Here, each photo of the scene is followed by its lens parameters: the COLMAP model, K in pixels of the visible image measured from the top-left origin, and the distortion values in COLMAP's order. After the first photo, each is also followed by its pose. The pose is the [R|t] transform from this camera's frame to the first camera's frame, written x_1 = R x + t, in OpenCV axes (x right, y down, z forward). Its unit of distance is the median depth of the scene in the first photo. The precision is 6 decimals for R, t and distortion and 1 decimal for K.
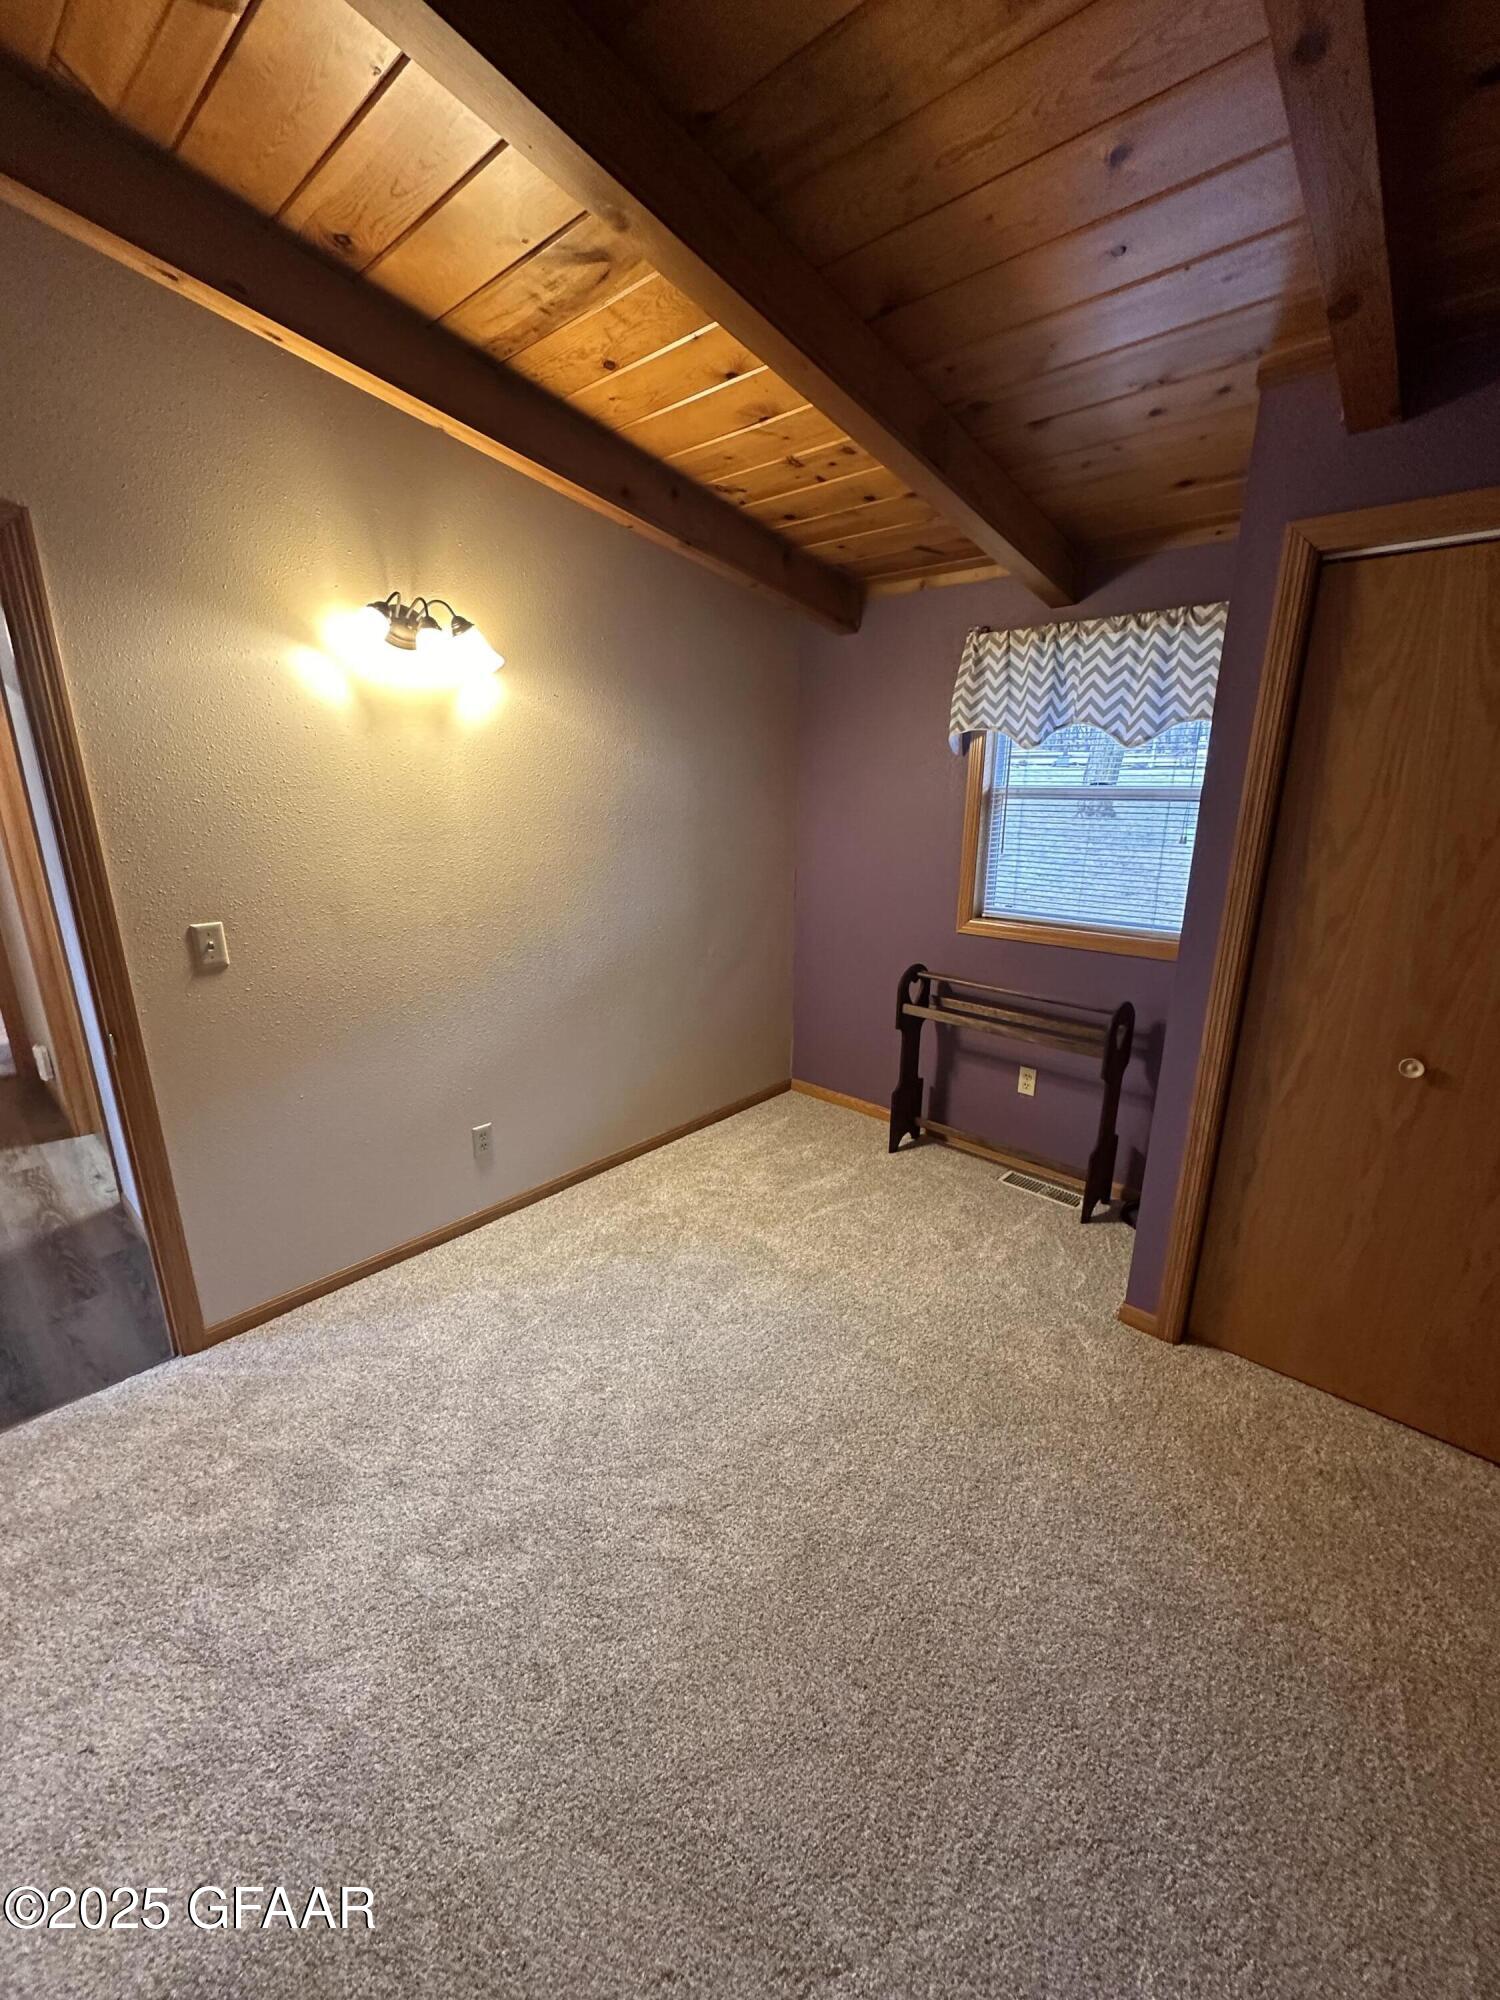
lens RADIAL K [[810.0, 0, 750.0], [0, 810.0, 1000.0], [0, 0, 1]] dist [-0.000883, -0.000204]
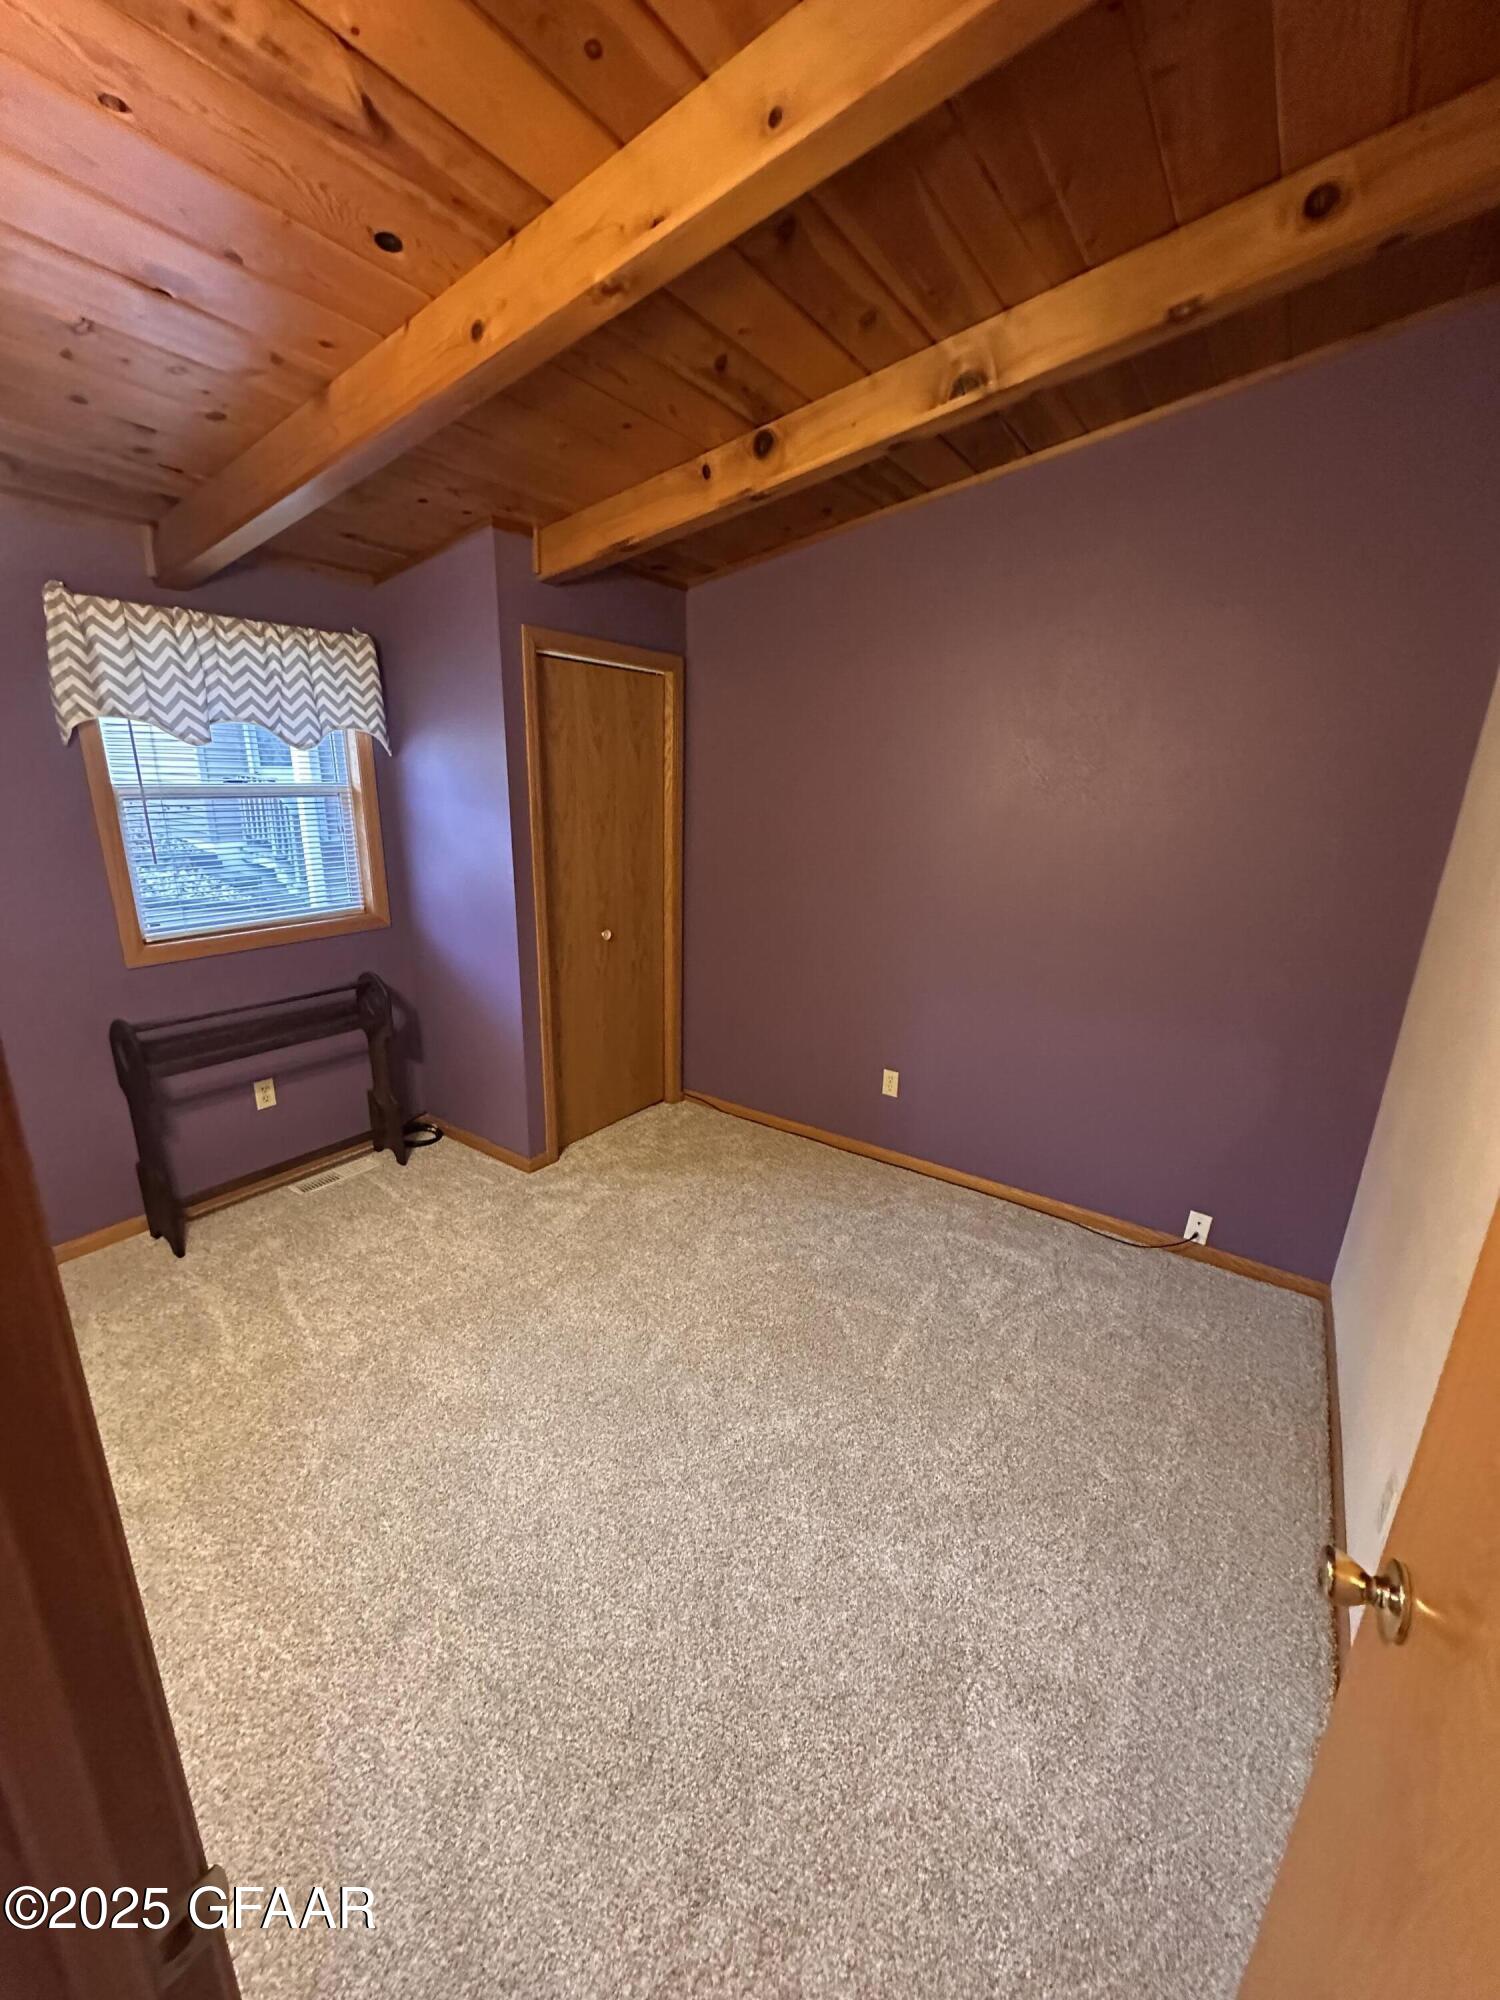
lens RADIAL K [[794.1, 0, 748.4], [0, 794.1, 1003.2], [0, 0, 1]] dist [-0.000733, -0.000390]
pose [[-0.139377, -0.275126, 0.951252, -0.649928], [0.243538, 0.921599, 0.302233, -0.154992], [-0.959825, 0.273790, -0.061446, 0.519190]]
